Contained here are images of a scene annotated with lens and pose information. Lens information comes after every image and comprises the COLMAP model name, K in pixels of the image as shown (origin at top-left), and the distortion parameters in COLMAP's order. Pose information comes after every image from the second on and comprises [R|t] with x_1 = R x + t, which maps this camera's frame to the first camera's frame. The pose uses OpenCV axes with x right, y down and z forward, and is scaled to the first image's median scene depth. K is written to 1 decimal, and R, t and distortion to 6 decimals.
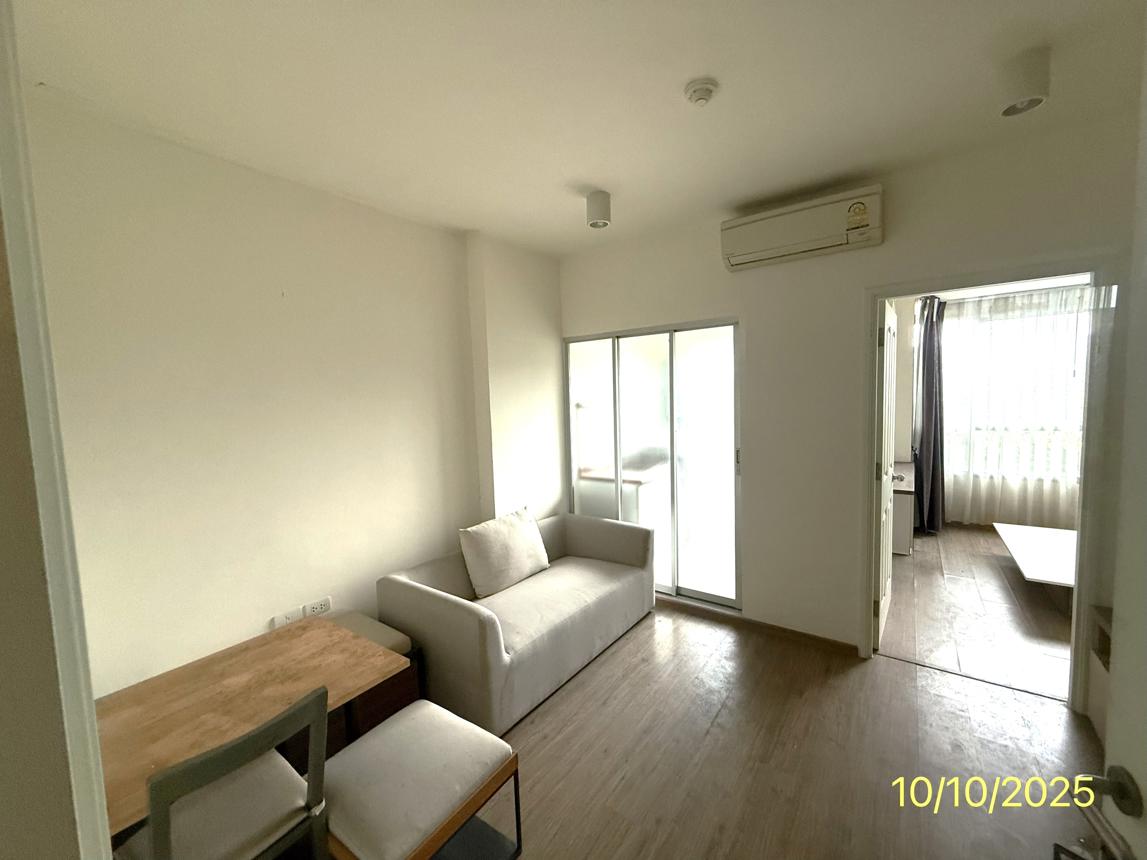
lens RADIAL K [[459.2, 0, 569.7], [0, 459.2, 428.6], [0, 0, 1]] dist [-0.002772, 0.000040]
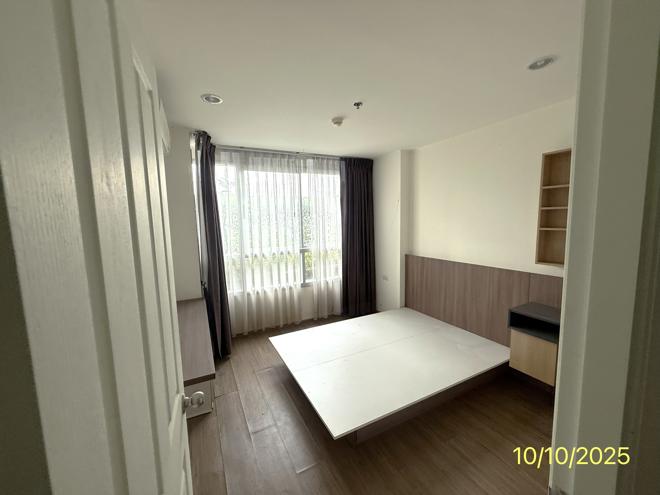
lens RADIAL K [[264.2, 0, 331.4], [0, 264.2, 243.4], [0, 0, 1]] dist [-0.002772, 0.000040]
pose [[0.436032, -0.076476, 0.896676, 0.490410], [0.077501, 0.995872, 0.047249, -0.073687], [-0.896588, 0.048891, 0.440159, 0.664701]]
